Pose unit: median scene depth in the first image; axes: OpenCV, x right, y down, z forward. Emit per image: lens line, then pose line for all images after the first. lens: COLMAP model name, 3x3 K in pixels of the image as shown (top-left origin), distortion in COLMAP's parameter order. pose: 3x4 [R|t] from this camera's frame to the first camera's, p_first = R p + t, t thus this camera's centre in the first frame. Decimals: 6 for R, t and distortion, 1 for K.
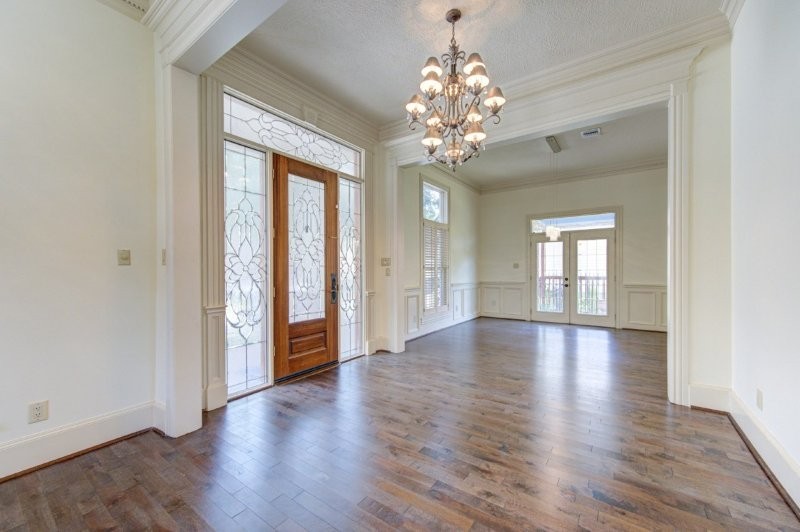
lens RADIAL K [[312.0, 0, 401.1], [0, 312.0, 269.9], [0, 0, 1]] dist [0.000630, 0.000069]
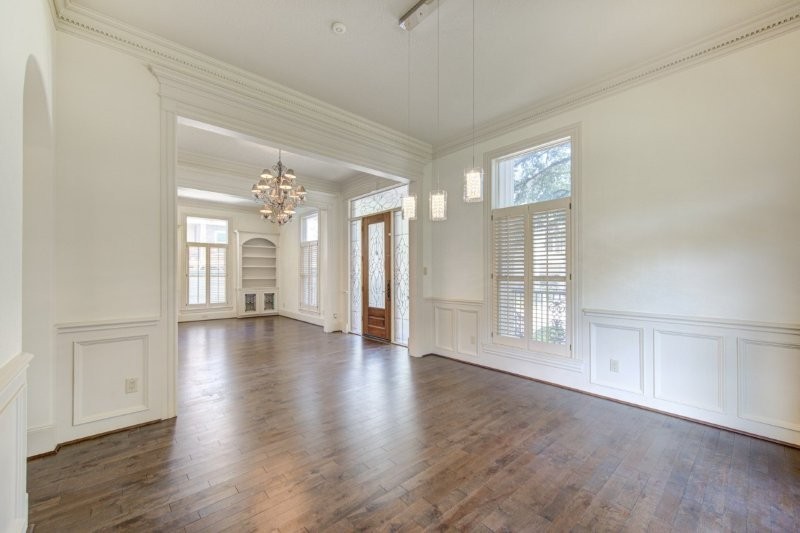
lens RADIAL K [[317.2, 0, 401.6], [0, 317.2, 272.8], [0, 0, 1]] dist [-0.024050, 0.000125]
pose [[-0.201963, -0.003986, -0.979385, 1.275834], [-0.003158, 0.999989, -0.003419, -0.019089], [0.979388, 0.002403, -0.201974, 1.403451]]
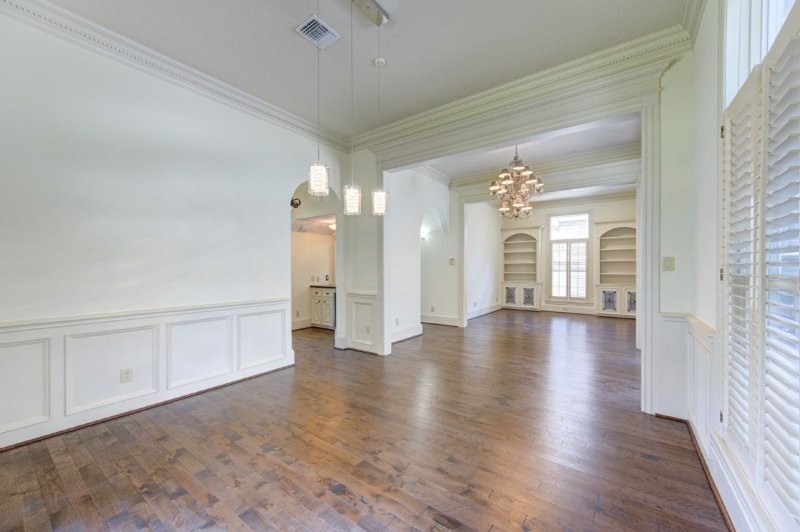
lens RADIAL K [[317.2, 0, 401.6], [0, 317.2, 272.3], [0, 0, 1]] dist [-0.024050, 0.000125]
pose [[-0.999844, -0.002617, 0.017479, 0.587693], [-0.002350, 0.999881, 0.015279, -0.021281], [-0.017517, 0.015235, -0.999730, 1.938286]]
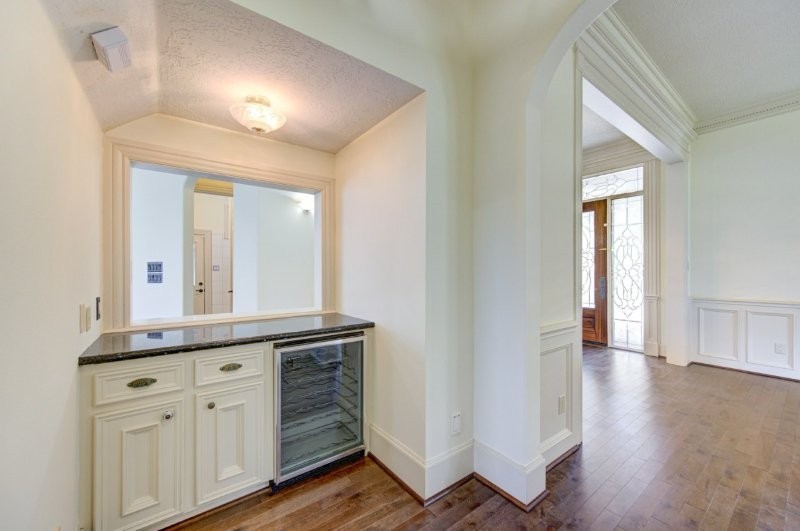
lens RADIAL K [[312.0, 0, 401.1], [0, 312.0, 269.4], [0, 0, 1]] dist [0.000630, 0.000069]
pose [[-0.299110, -0.003348, -0.954213, 1.336203], [-0.004870, 0.999986, -0.001982, -0.011110], [0.954206, 0.004054, -0.299123, 0.597495]]
